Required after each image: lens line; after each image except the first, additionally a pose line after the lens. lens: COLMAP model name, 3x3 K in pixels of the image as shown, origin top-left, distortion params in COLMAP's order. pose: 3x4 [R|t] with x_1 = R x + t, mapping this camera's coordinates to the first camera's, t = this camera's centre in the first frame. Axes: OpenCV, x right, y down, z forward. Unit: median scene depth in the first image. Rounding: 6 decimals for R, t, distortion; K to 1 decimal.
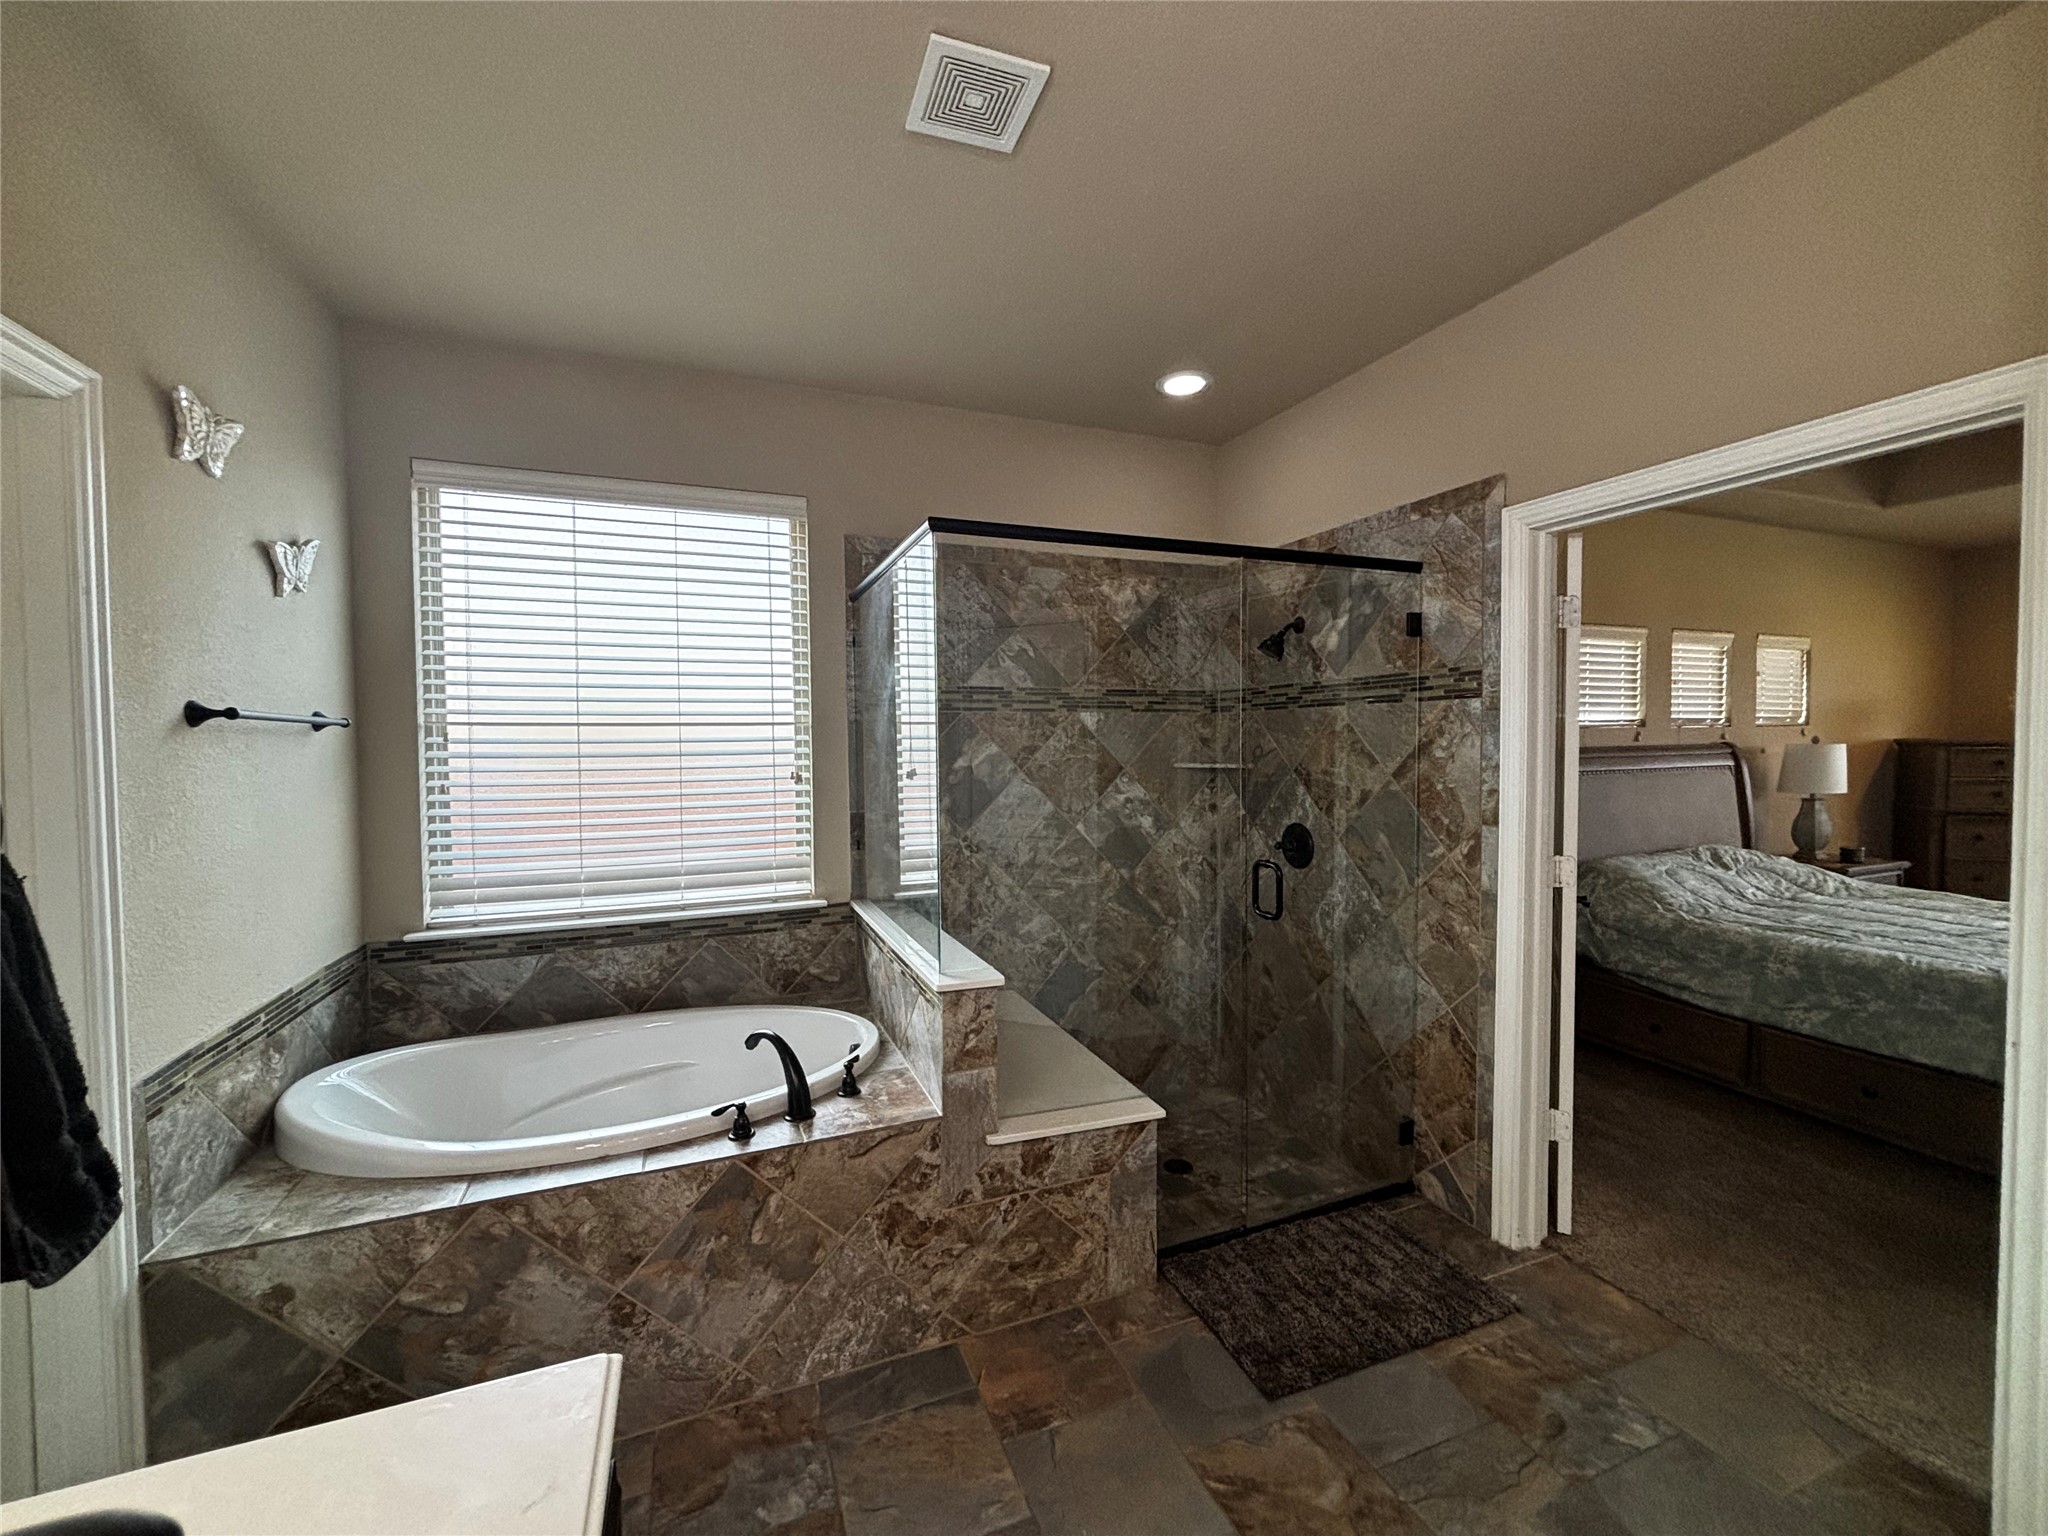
lens RADIAL K [[829.3, 0, 1023.6], [0, 829.3, 766.0], [0, 0, 1]] dist [-0.003096, 0.001051]
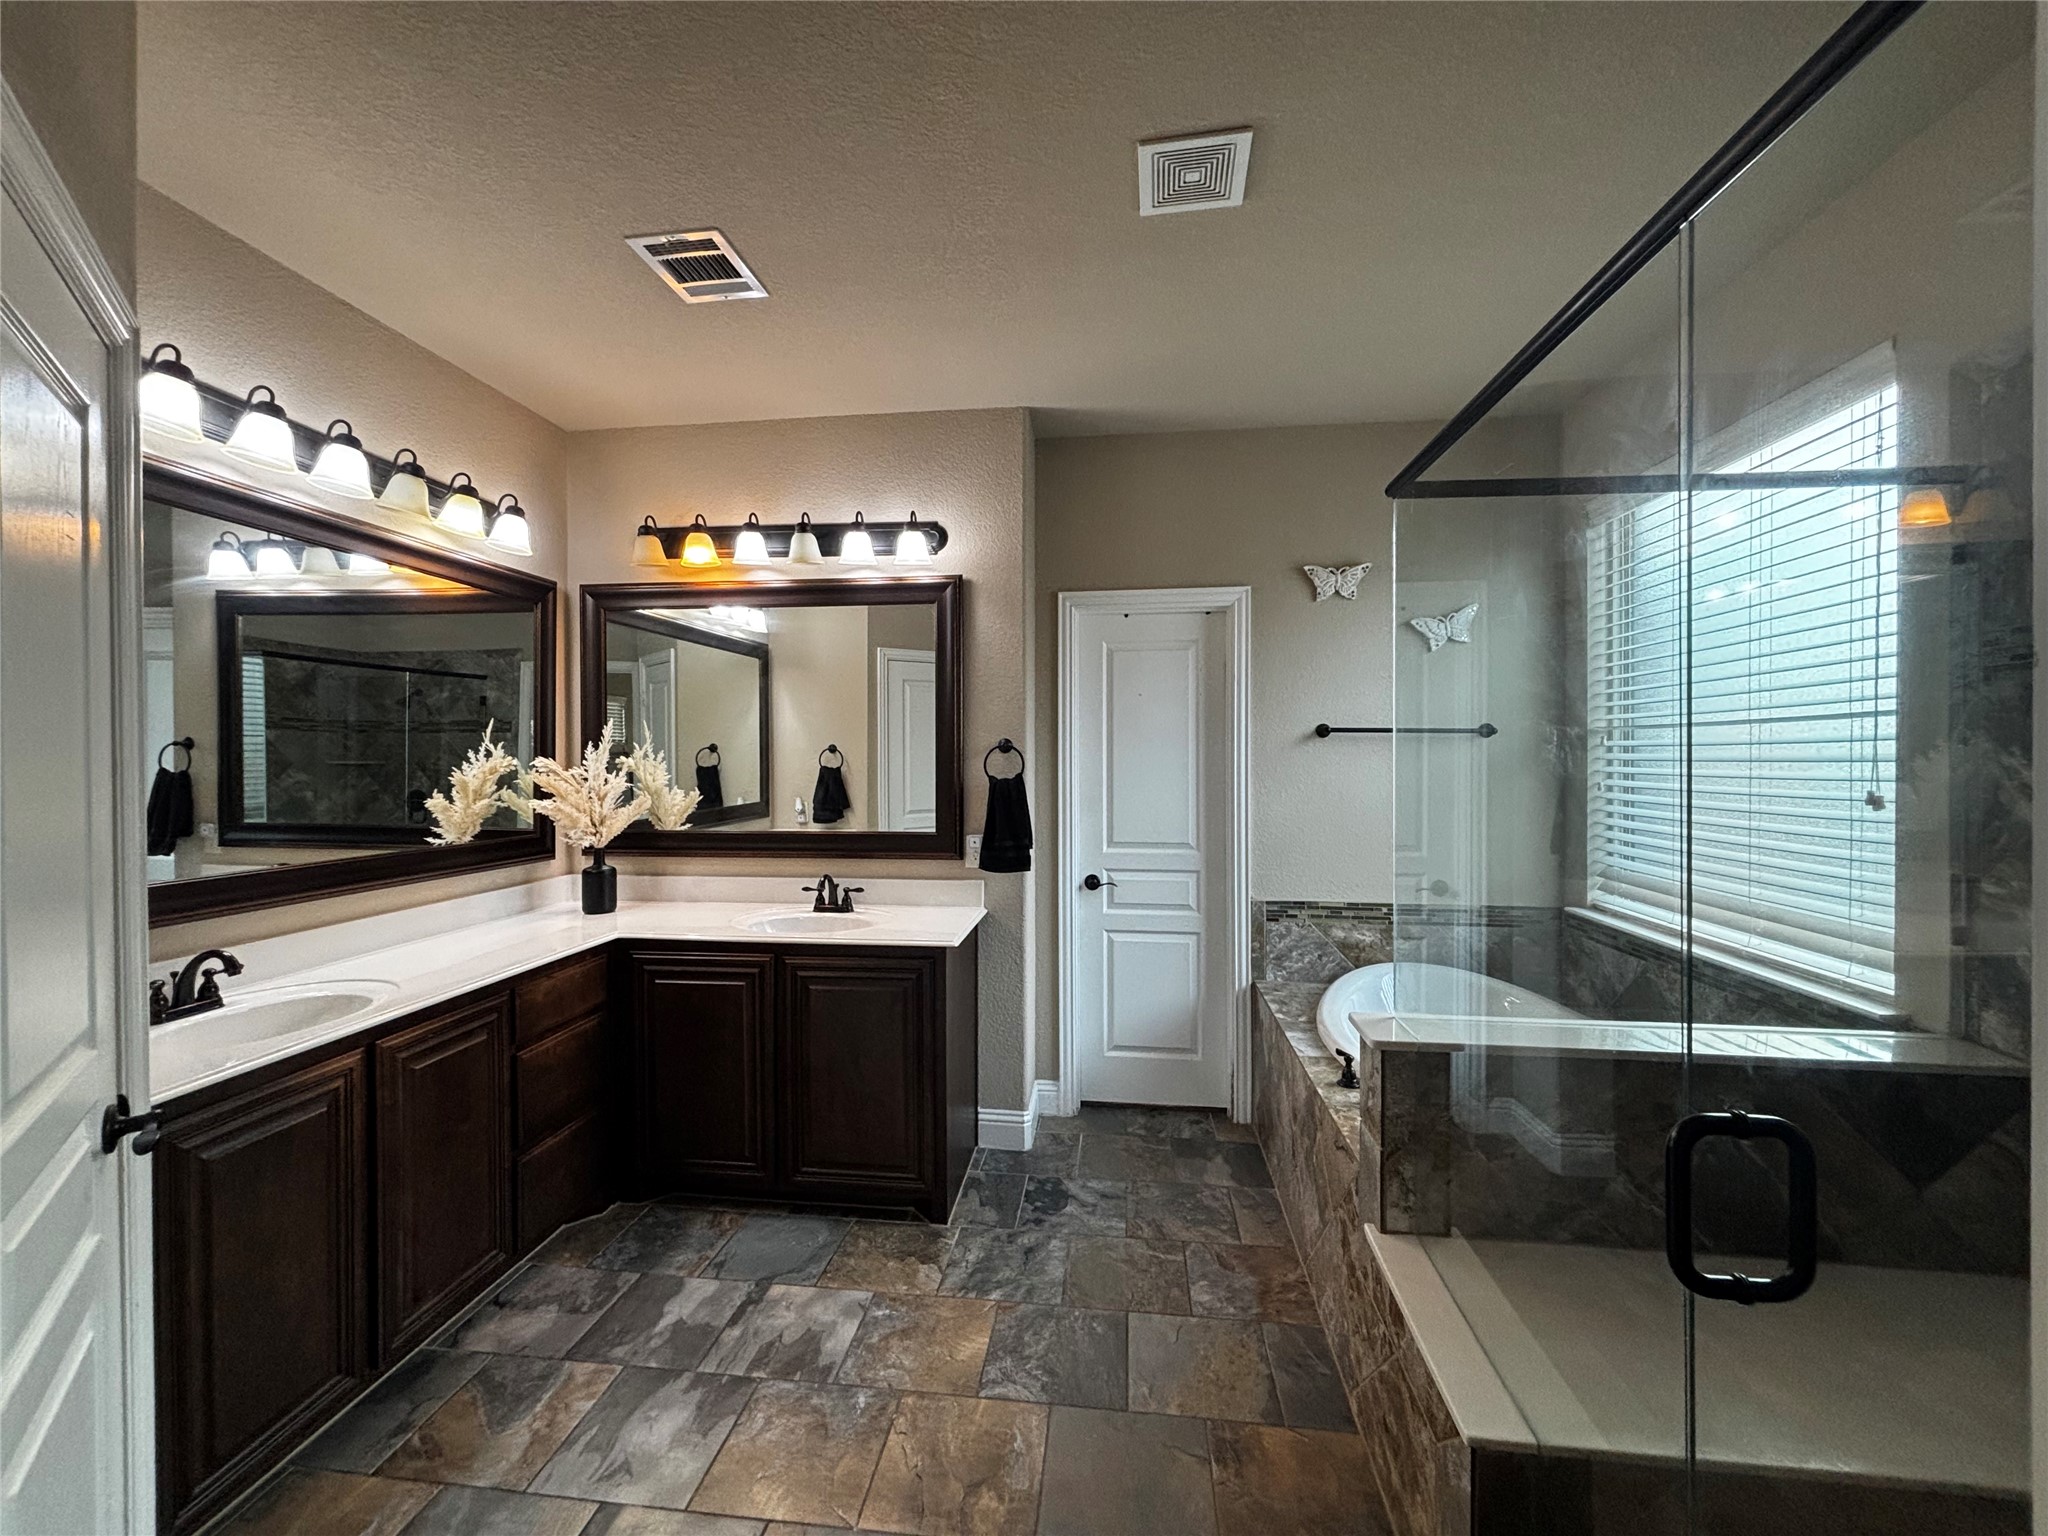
lens RADIAL K [[829.3, 0, 1017.3], [0, 829.3, 761.2], [0, 0, 1]] dist [-0.003096, 0.001051]
pose [[-0.489918, 0.012728, -0.871676, 0.663108], [-0.025903, 0.999239, 0.029149, -0.019240], [0.871384, 0.036859, -0.489216, 0.855611]]
